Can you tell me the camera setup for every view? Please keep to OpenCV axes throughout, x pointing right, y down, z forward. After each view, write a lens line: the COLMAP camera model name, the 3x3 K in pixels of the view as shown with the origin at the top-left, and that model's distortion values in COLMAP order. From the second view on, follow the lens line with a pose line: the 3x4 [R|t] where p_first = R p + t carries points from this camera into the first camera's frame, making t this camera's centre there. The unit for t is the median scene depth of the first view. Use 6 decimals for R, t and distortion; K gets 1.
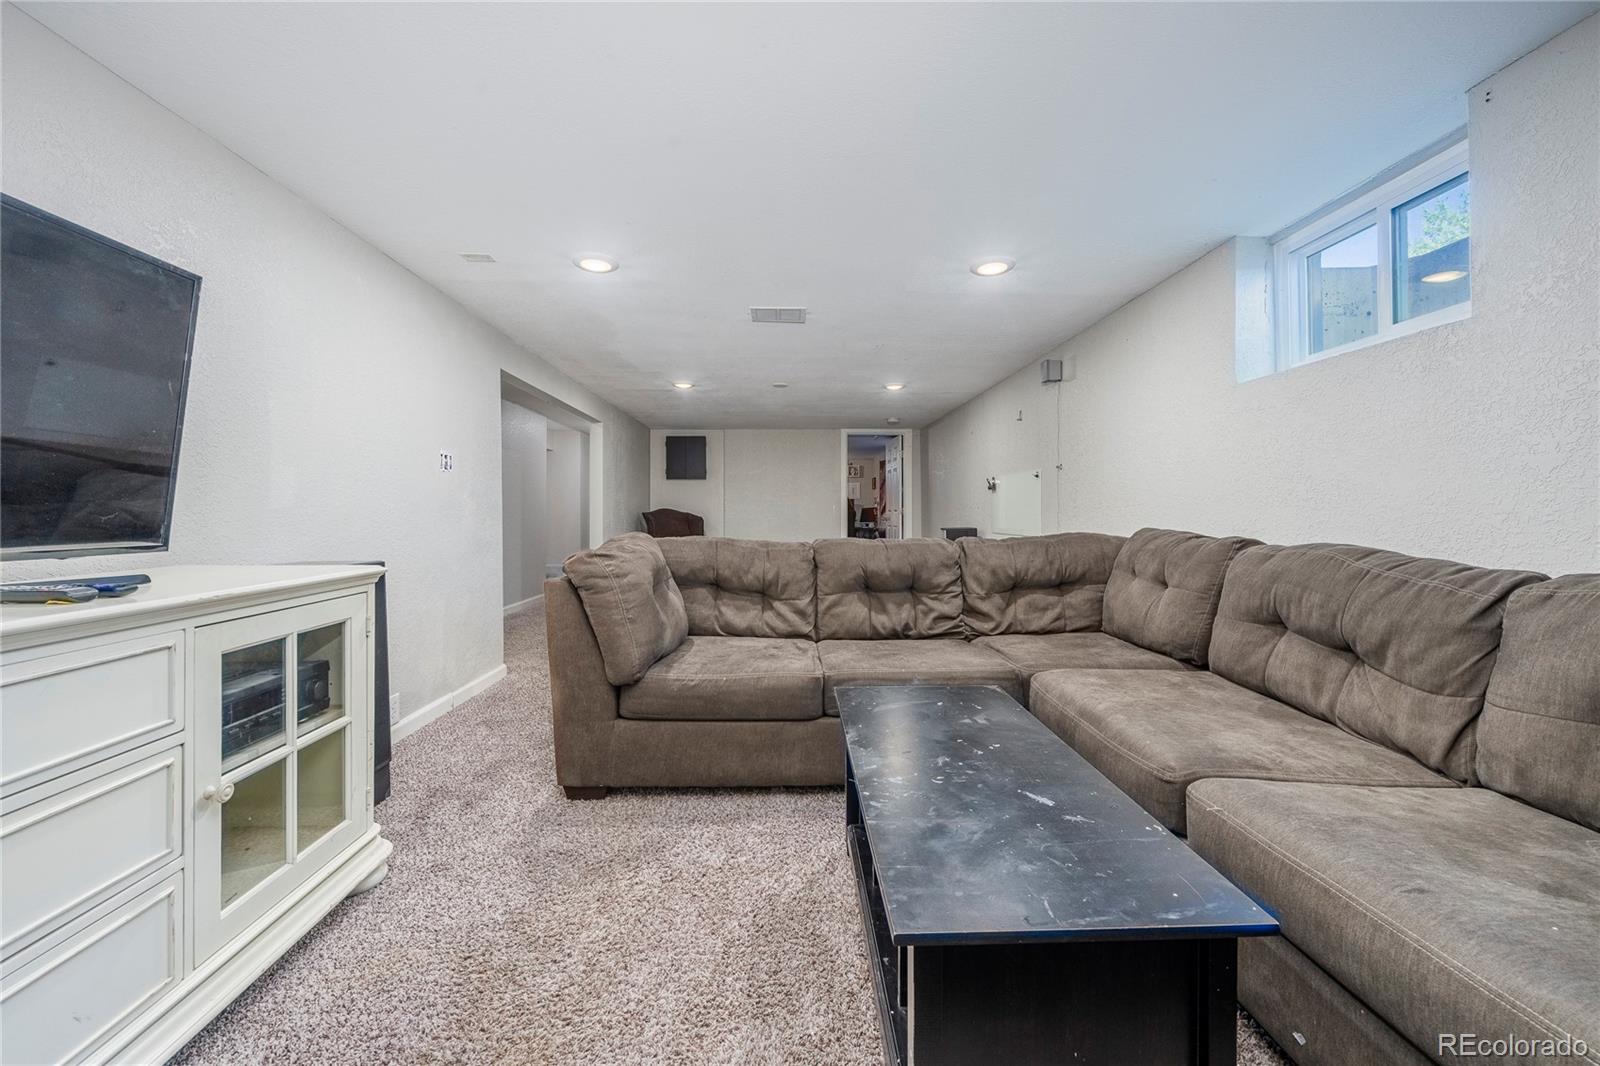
lens RADIAL K [[589.0, 0, 801.5], [0, 589.0, 516.1], [0, 0, 1]] dist [-0.003231, -0.000101]
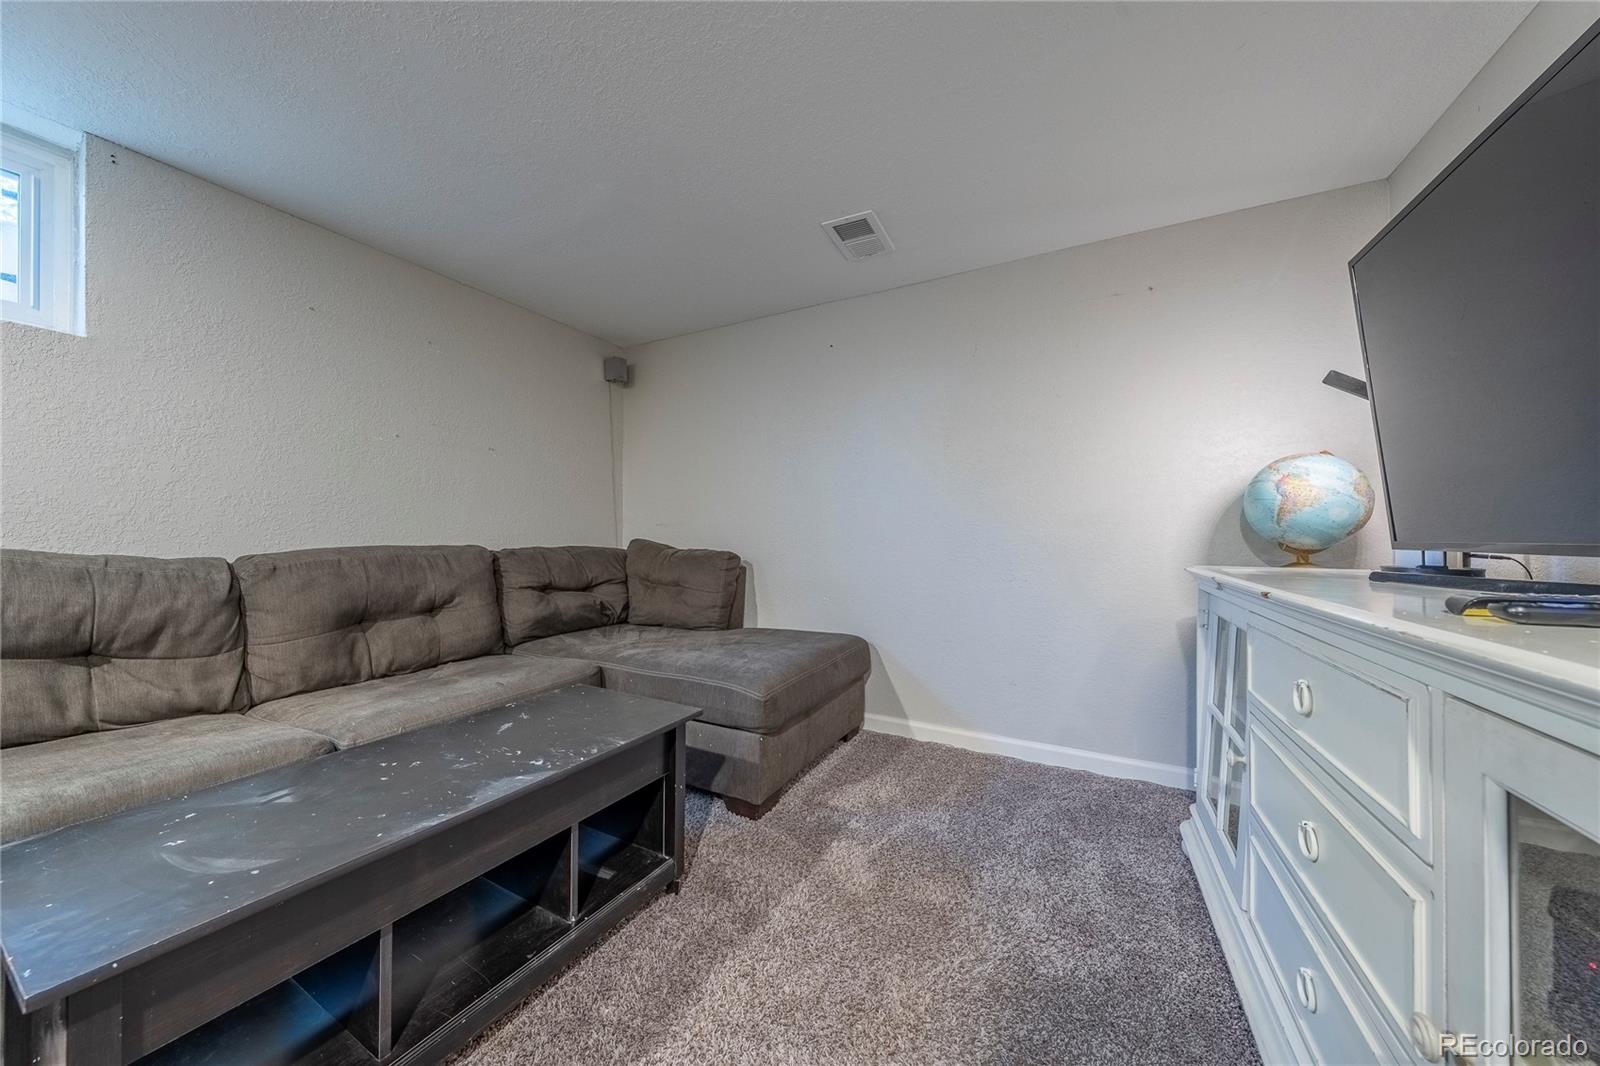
lens RADIAL K [[537.2, 0, 808.6], [0, 537.2, 530.7], [0, 0, 1]] dist [0.000322, 0.000016]
pose [[-0.864618, 0.000714, 0.502429, -0.608634], [0.000291, 1.000000, -0.000919, 0.030562], [-0.502429, -0.000649, -0.864618, 1.304769]]
